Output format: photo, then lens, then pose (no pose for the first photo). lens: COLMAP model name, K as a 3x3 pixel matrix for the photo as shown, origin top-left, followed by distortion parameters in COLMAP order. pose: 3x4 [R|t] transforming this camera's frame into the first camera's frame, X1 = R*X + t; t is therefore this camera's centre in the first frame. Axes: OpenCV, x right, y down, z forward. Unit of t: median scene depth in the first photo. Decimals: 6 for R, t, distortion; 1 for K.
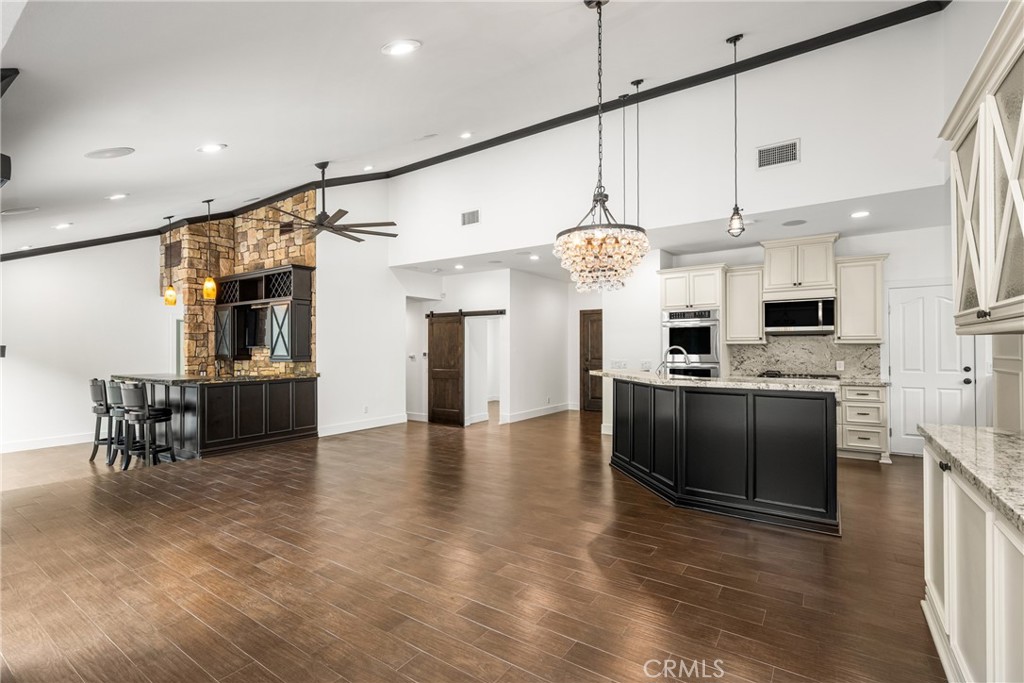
lens RADIAL K [[465.0, 0, 511.0], [0, 465.0, 346.4], [0, 0, 1]] dist [0.000577, -0.000209]
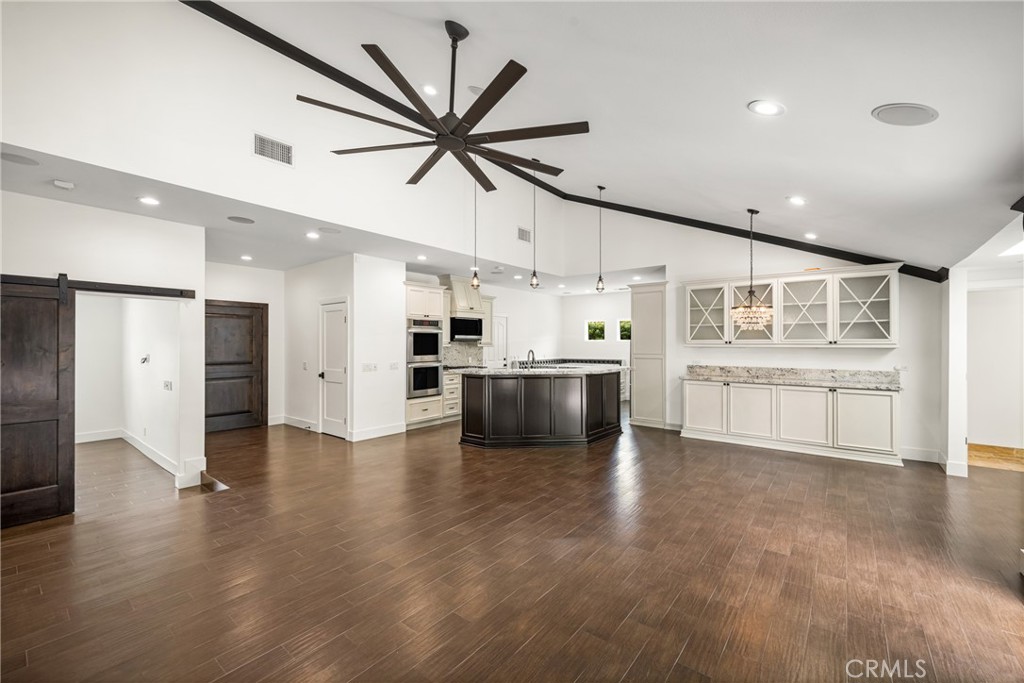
lens RADIAL K [[418.0, 0, 511.0], [0, 418.0, 341.7], [0, 0, 1]] dist [0.000736, 0.000389]
pose [[0.076212, 0.008613, 0.997054, -1.278343], [-0.004611, 0.999955, -0.008286, -0.019644], [-0.997081, -0.003966, 0.076249, 1.269482]]
